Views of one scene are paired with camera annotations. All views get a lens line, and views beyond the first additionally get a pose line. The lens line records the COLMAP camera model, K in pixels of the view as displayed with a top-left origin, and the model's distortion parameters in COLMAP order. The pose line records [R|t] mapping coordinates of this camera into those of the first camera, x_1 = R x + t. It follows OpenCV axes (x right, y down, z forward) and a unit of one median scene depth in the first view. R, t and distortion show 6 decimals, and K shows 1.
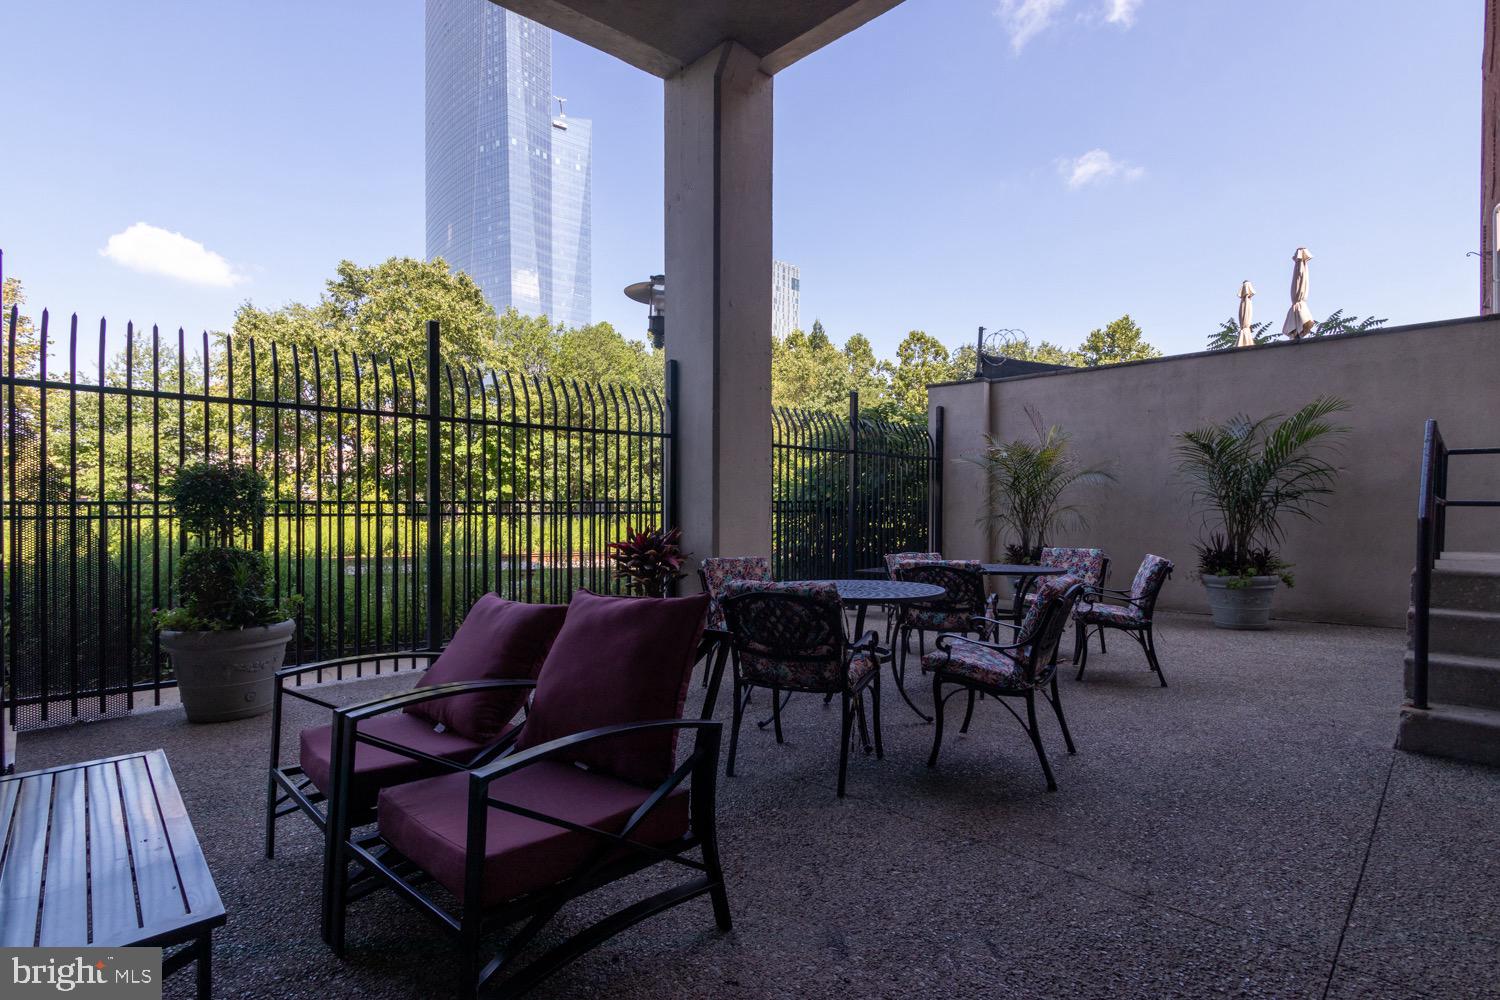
lens RADIAL K [[733.1, 0, 772.8], [0, 733.1, 513.8], [0, 0, 1]] dist [0.004470, -0.004335]
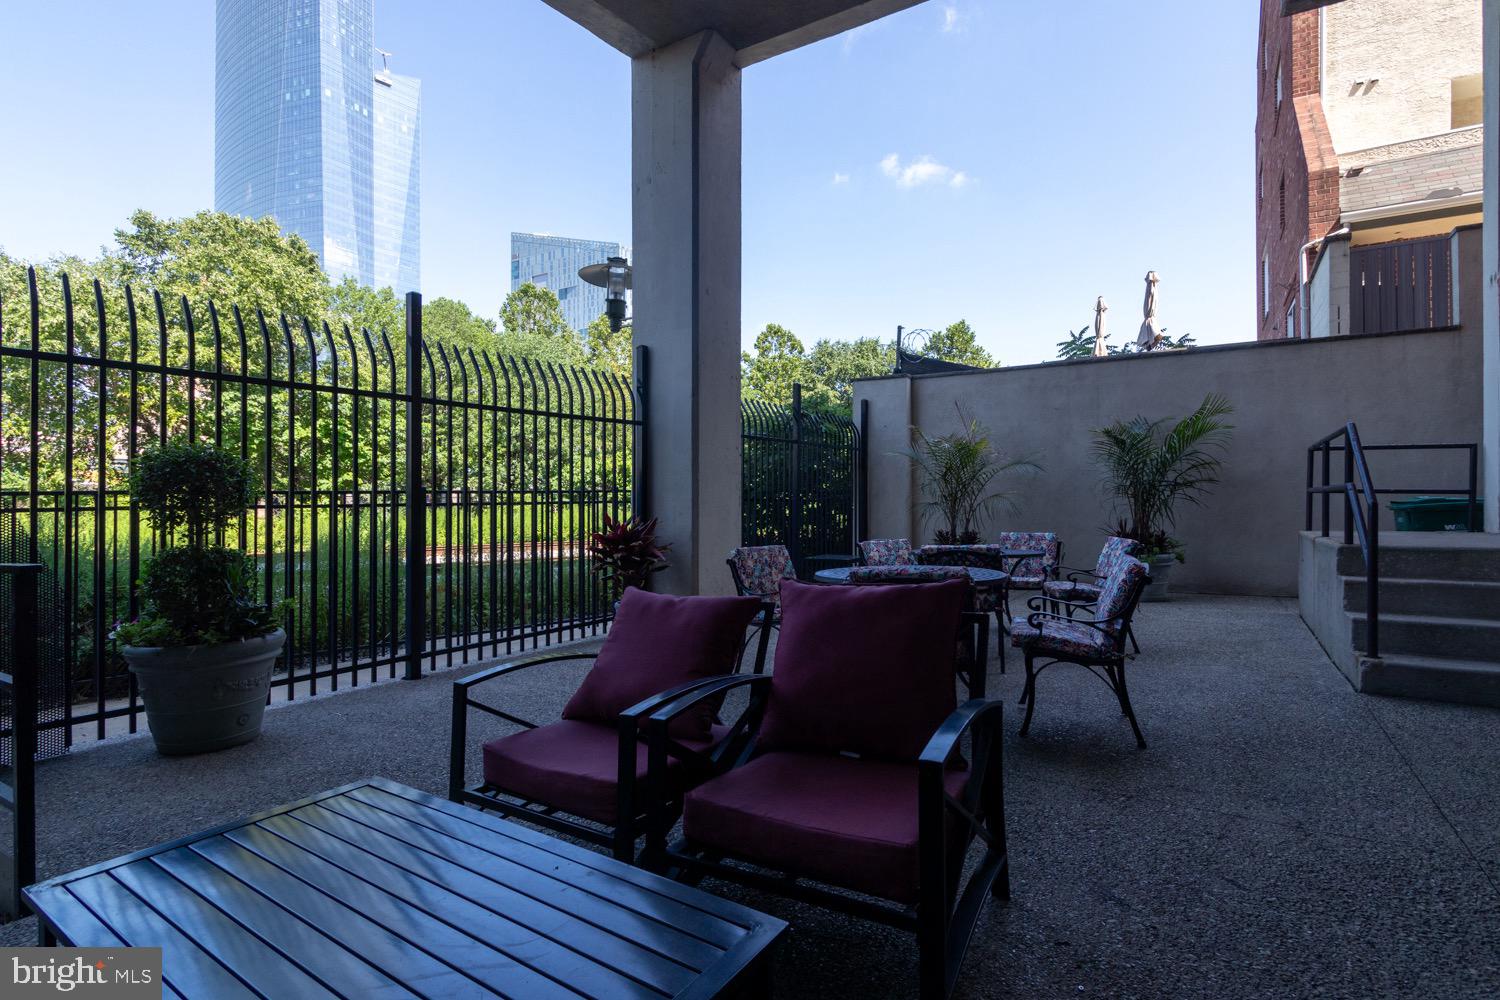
lens RADIAL K [[733.1, 0, 785.3], [0, 733.1, 491.9], [0, 0, 1]] dist [0.004470, -0.004335]
pose [[0.973814, -0.002210, 0.227334, -0.143364], [0.005655, 0.999879, -0.014505, -0.000013], [-0.227275, 0.015411, 0.973709, 0.010008]]
